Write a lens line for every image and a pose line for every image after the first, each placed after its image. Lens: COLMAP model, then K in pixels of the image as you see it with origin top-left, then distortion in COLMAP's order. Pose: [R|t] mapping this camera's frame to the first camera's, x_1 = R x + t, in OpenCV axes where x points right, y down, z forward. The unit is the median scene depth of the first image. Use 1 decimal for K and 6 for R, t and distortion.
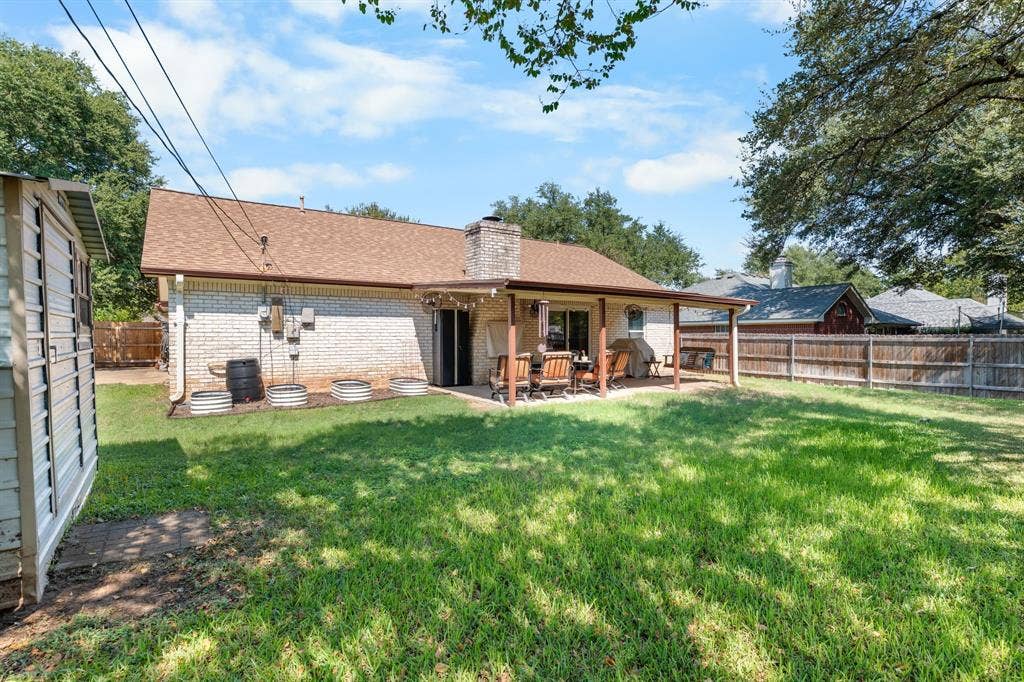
lens RADIAL K [[475.6, 0, 512.0], [0, 475.6, 341.0], [0, 0, 1]] dist [0.007620, -0.000419]
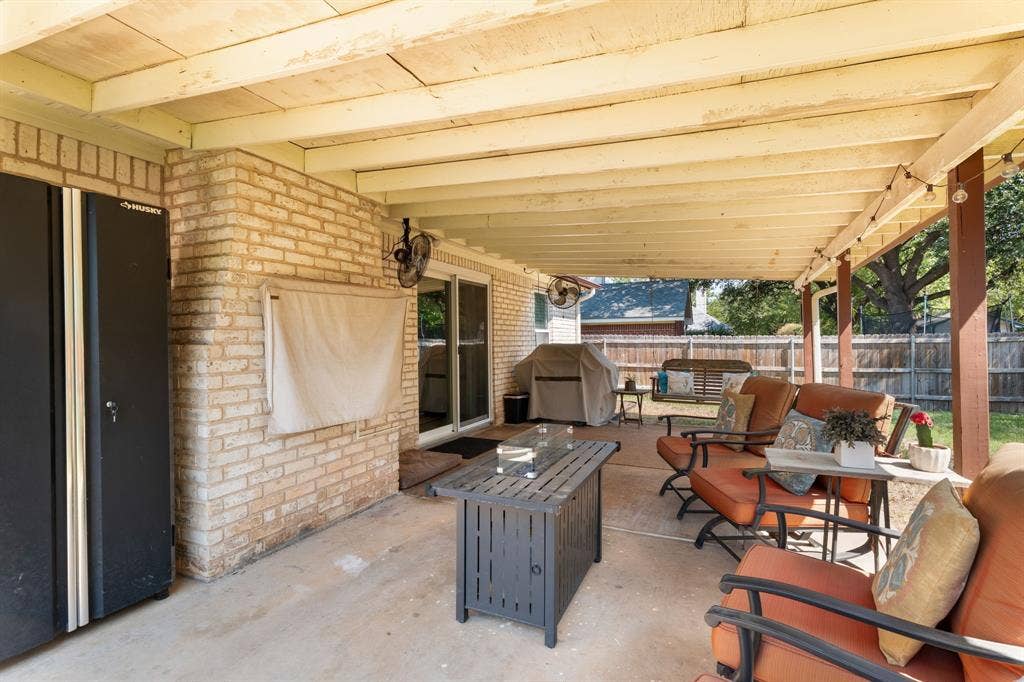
lens RADIAL K [[475.6, 0, 512.0], [0, 475.6, 341.0], [0, 0, 1]] dist [0.007620, -0.000419]
pose [[0.848391, -0.009894, 0.529278, -0.063514], [0.015785, 0.999854, -0.006612, -0.006654], [-0.529135, 0.013965, 0.848423, 0.642473]]
